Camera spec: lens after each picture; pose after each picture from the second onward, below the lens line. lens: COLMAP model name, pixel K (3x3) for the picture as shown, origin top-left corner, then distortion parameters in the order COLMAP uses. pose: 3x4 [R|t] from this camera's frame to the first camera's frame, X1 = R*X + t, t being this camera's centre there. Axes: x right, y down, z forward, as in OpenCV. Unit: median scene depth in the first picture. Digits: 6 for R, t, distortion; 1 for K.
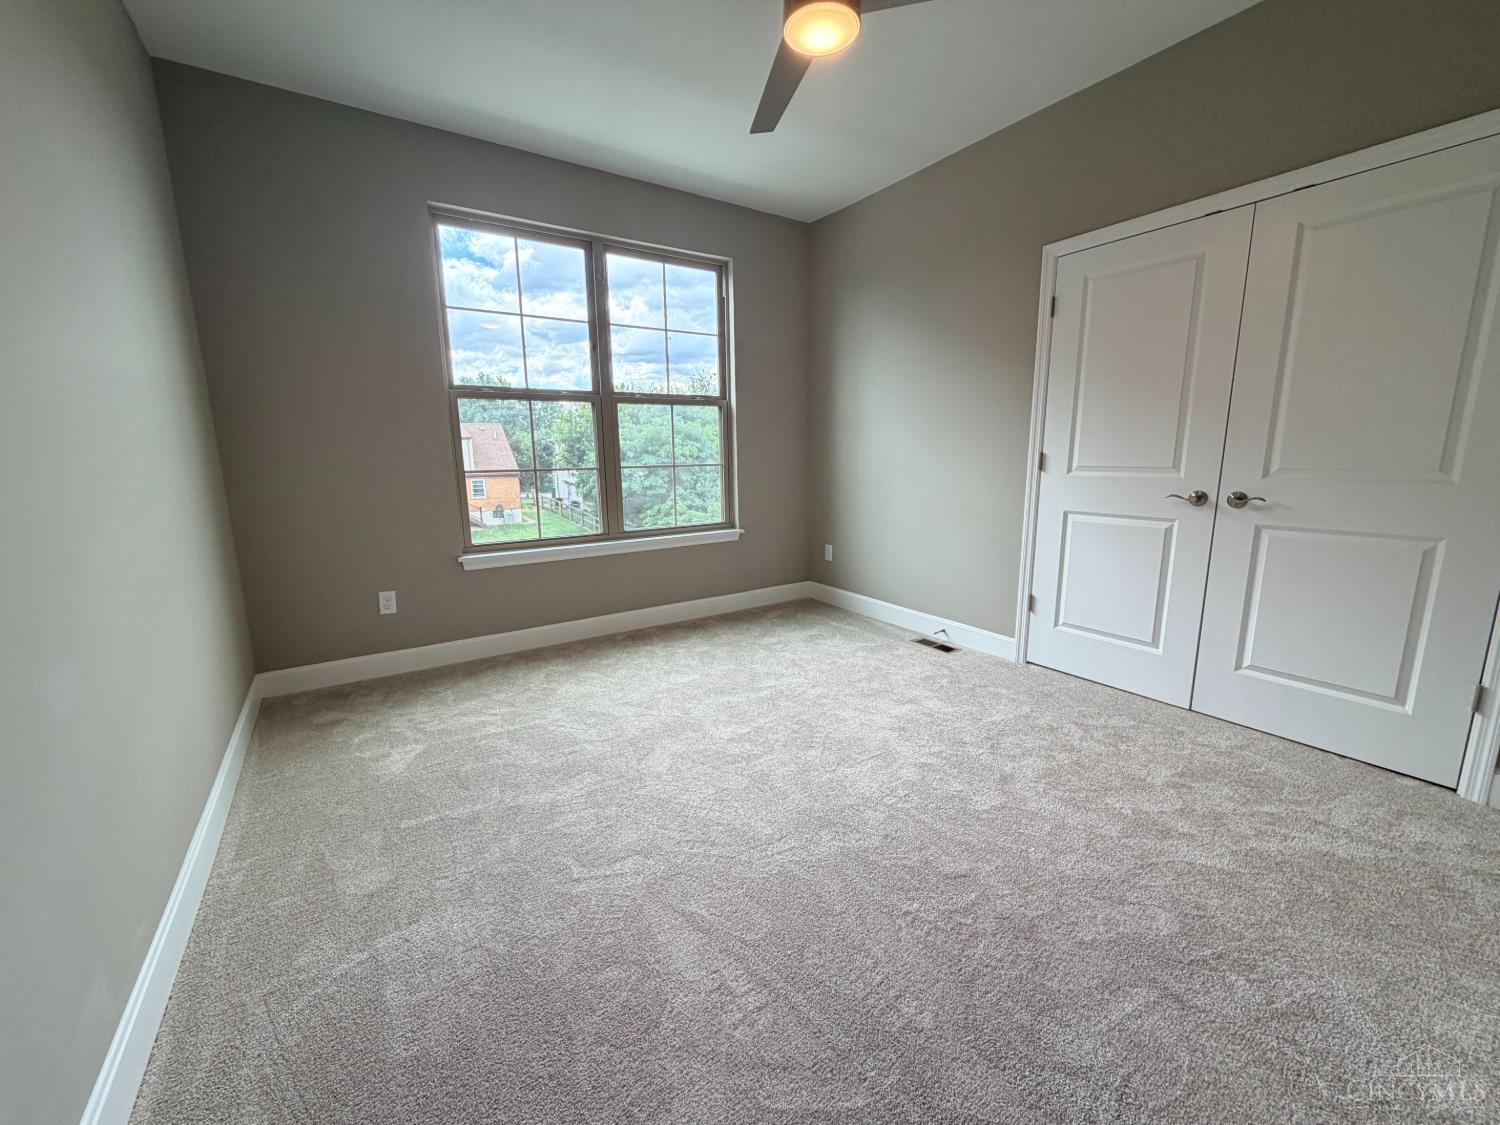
lens RADIAL K [[601.1, 0, 747.2], [0, 601.1, 562.7], [0, 0, 1]] dist [0.003939, 0.000574]
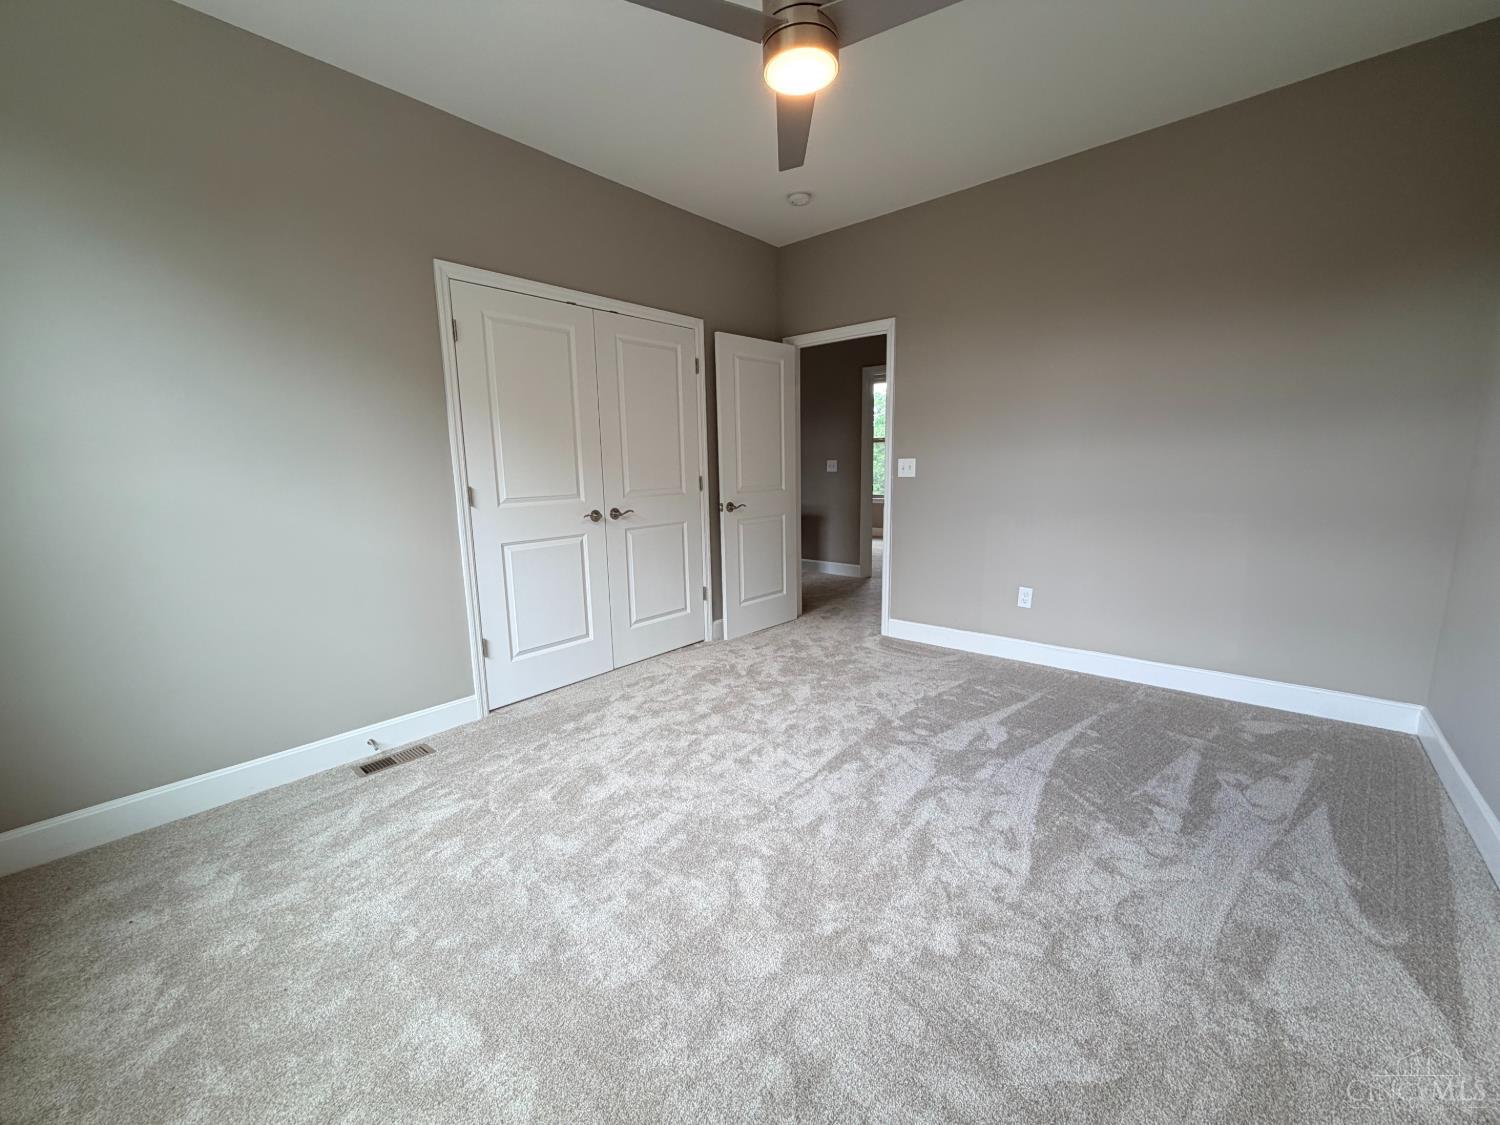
lens RADIAL K [[601.1, 0, 743.8], [0, 601.1, 555.7], [0, 0, 1]] dist [0.003939, 0.000574]
pose [[-0.266180, -0.132862, 0.954723, -0.540617], [0.197233, 0.961993, 0.188863, -0.180032], [-0.943529, 0.238574, -0.229858, 0.877095]]
